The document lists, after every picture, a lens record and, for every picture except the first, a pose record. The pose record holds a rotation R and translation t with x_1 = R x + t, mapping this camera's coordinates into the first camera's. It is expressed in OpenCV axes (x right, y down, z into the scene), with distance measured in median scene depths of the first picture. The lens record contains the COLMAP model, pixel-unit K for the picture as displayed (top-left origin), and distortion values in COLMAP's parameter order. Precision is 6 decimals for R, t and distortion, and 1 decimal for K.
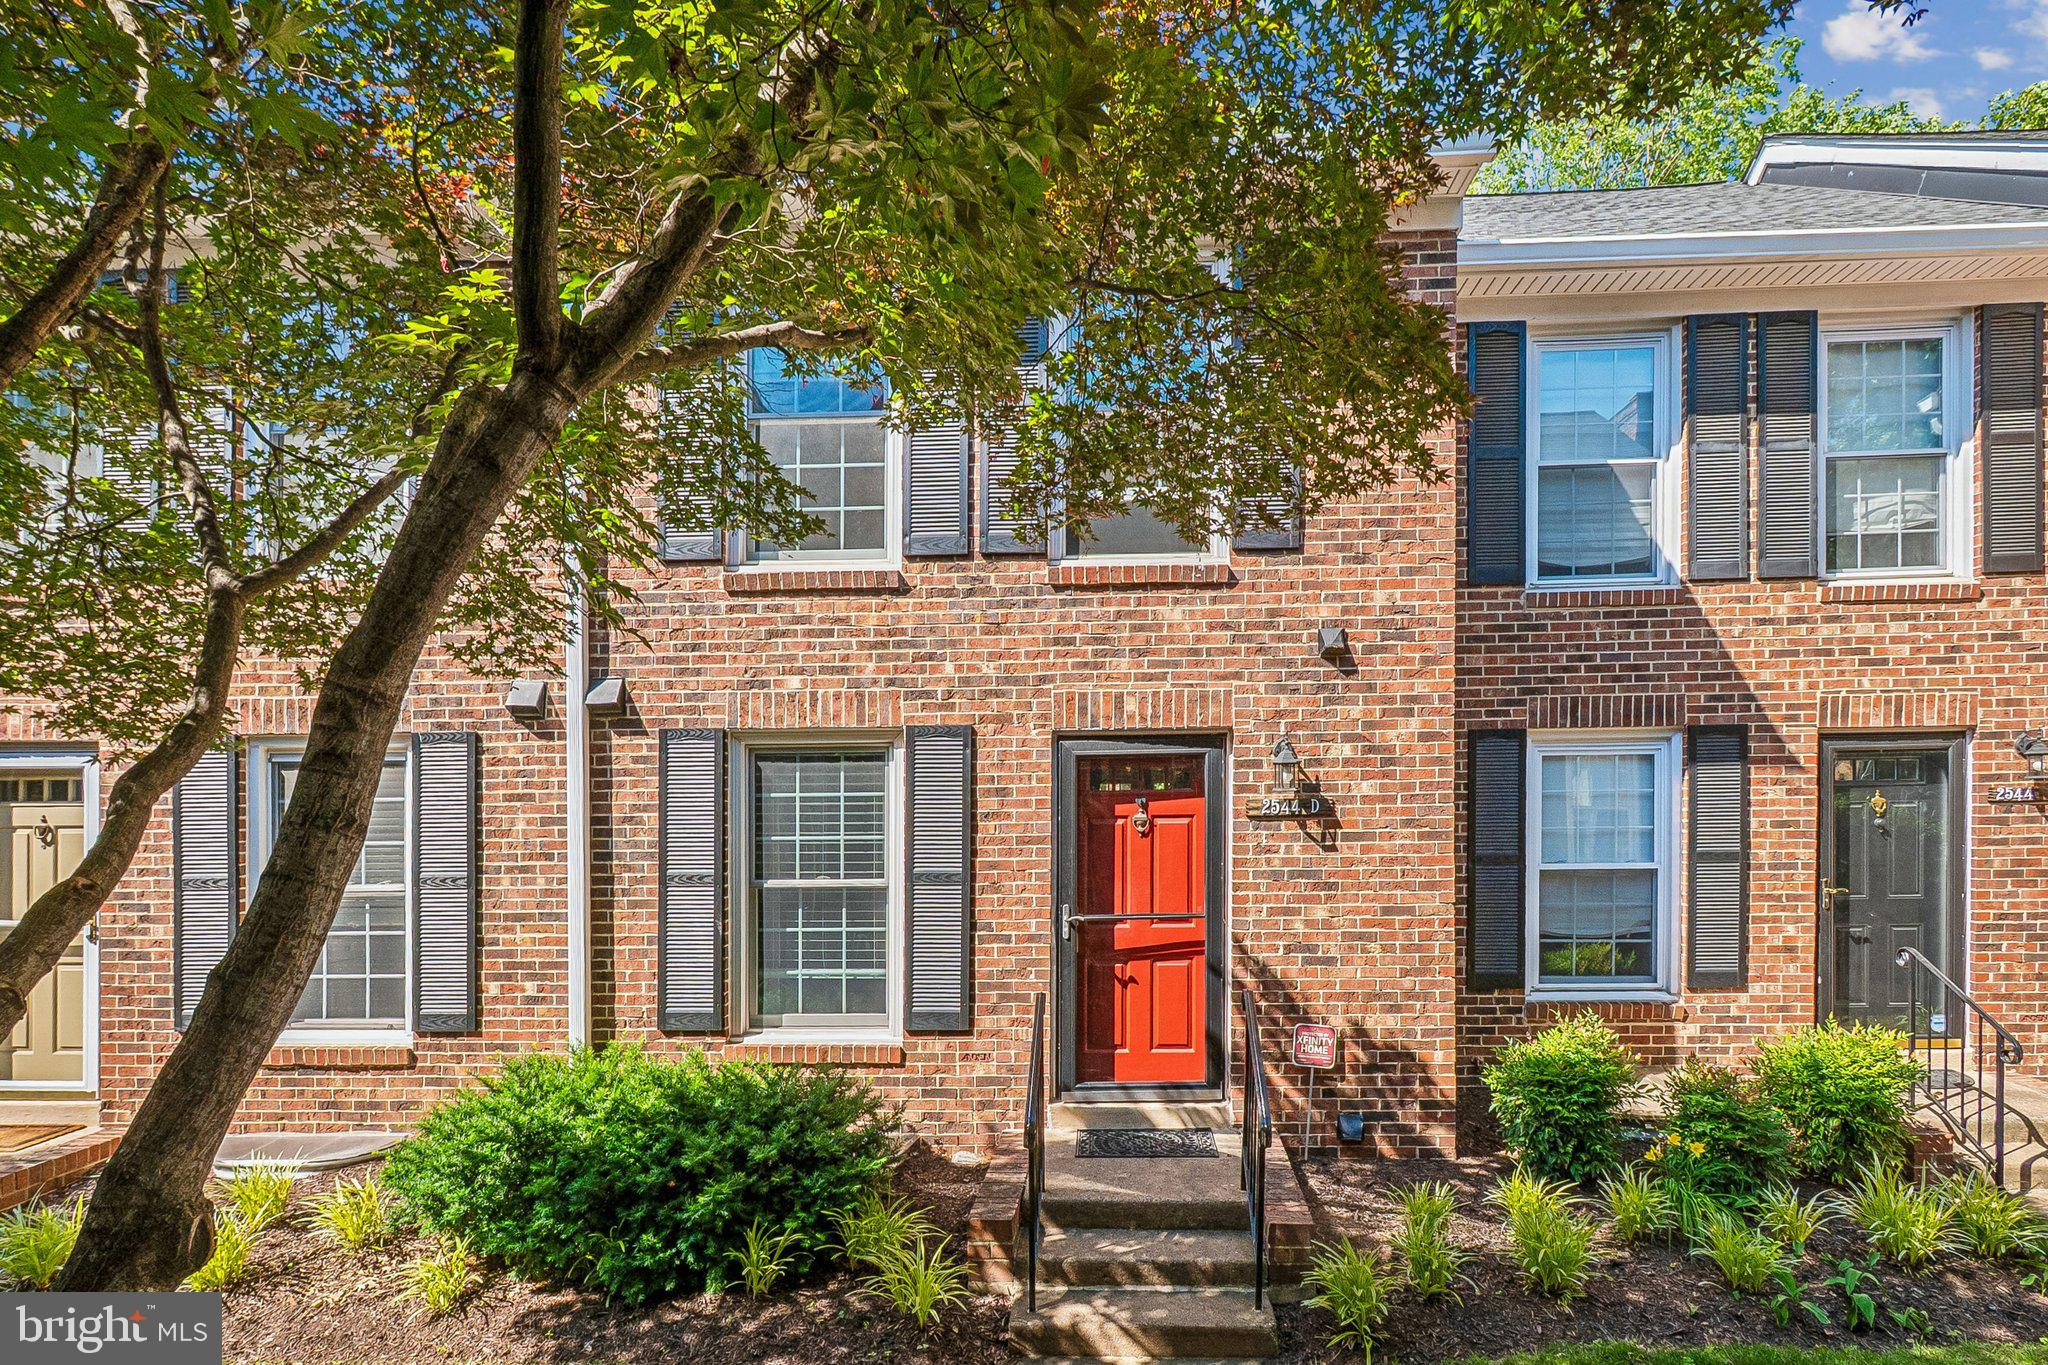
lens RADIAL K [[1179.9, 0, 1109.1], [0, 1179.9, 721.1], [0, 0, 1]] dist [0.007585, 0.000258]
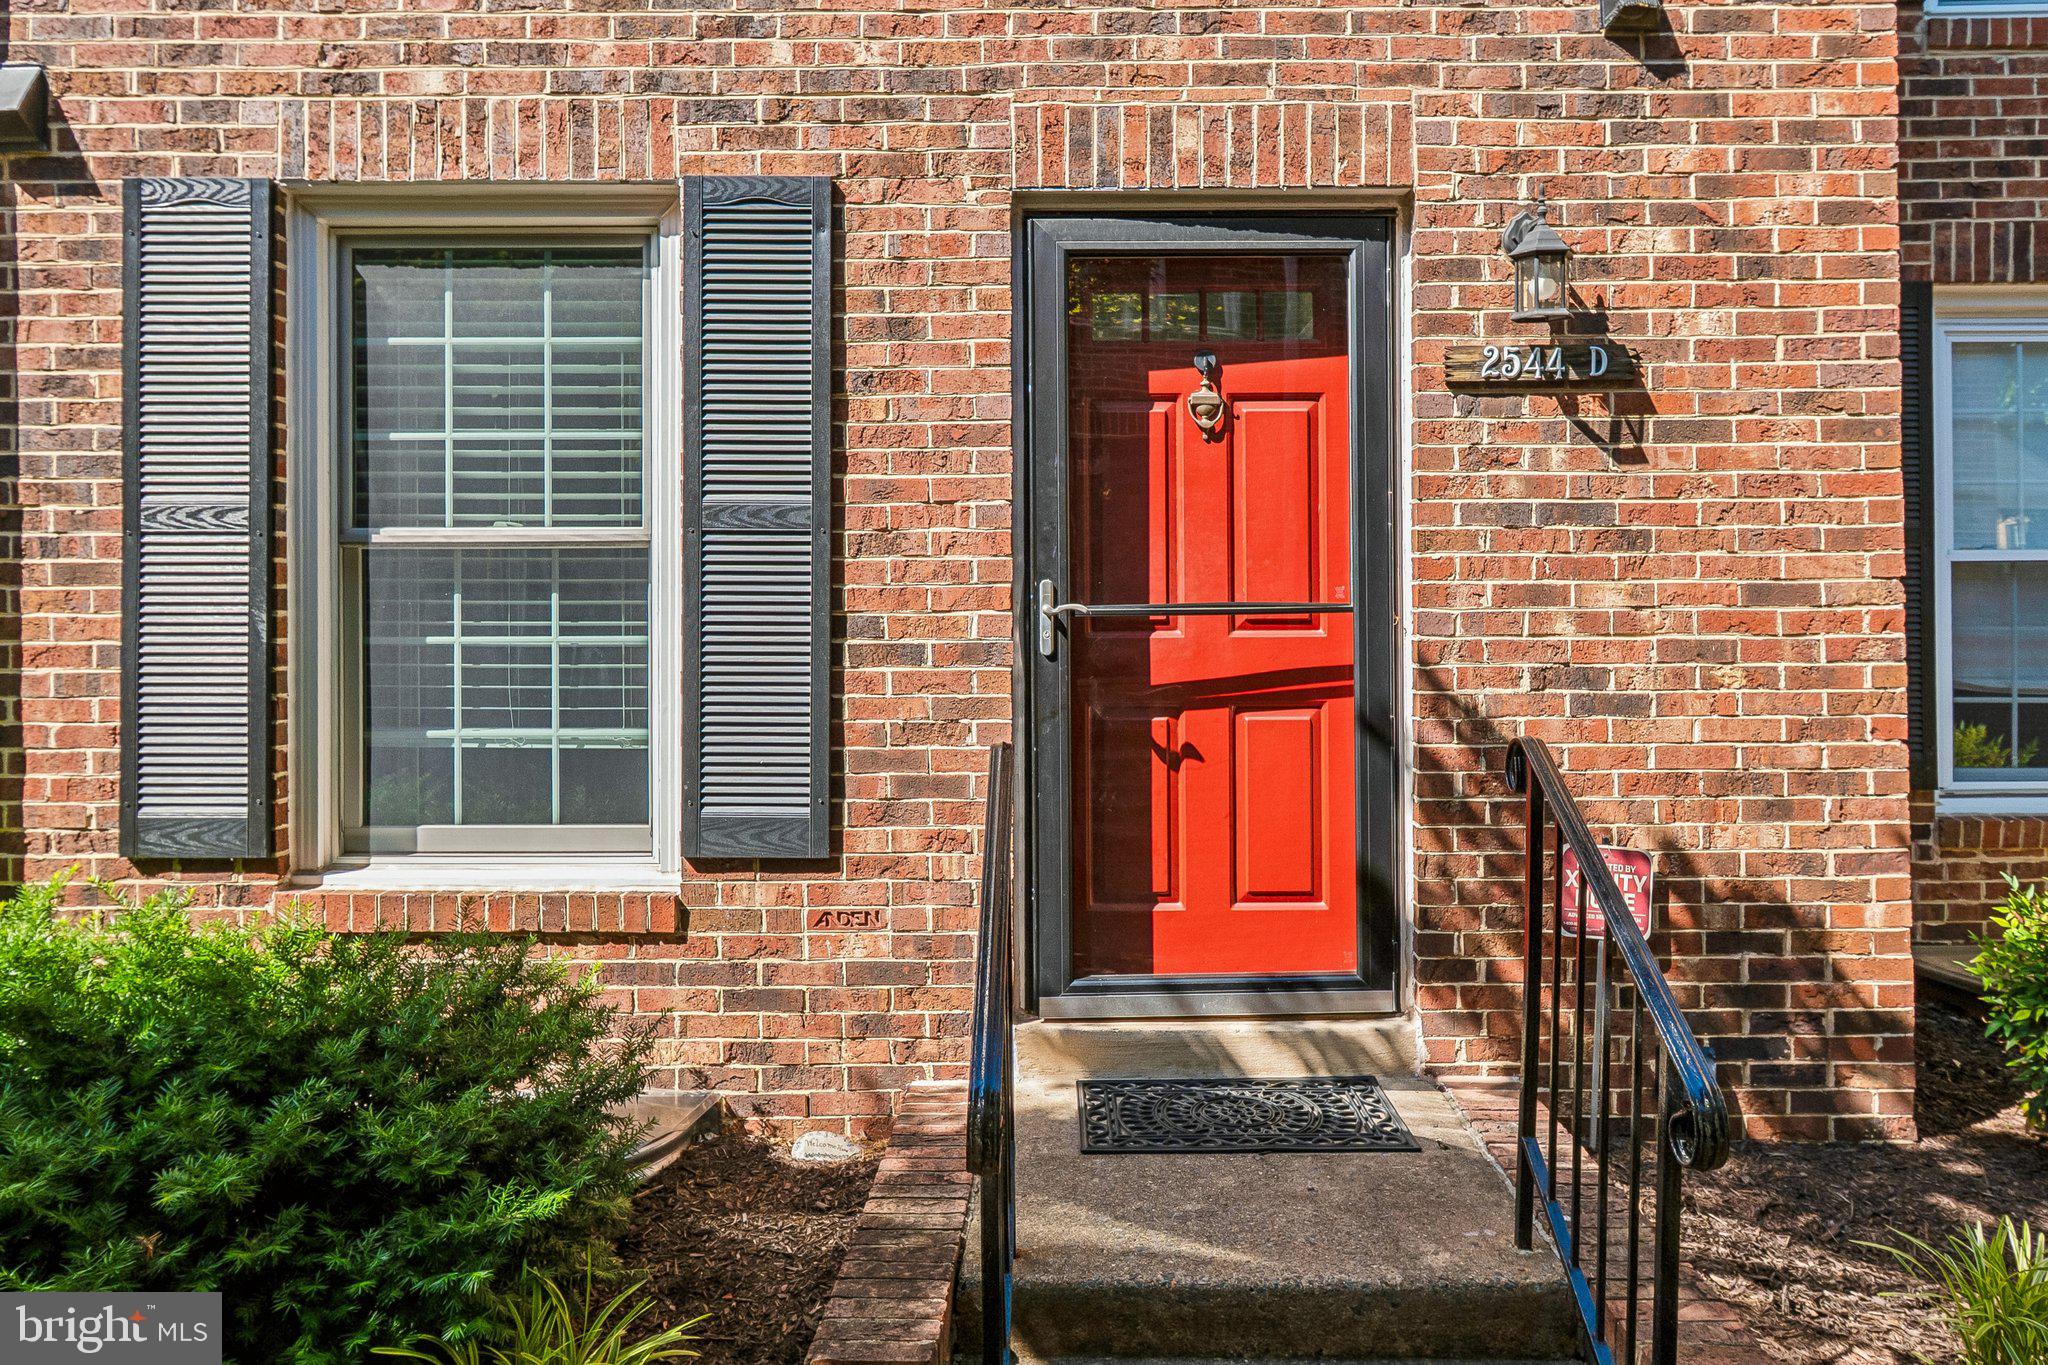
lens RADIAL K [[1445.2, 0, 1022.7], [0, 1445.2, 560.7], [0, 0, 1]] dist [0.000688, -0.002911]
pose [[0.999939, -0.005197, -0.009705, -0.039390], [0.005331, 0.999891, 0.013767, 0.138769], [0.009633, -0.013818, 0.999858, 0.446687]]
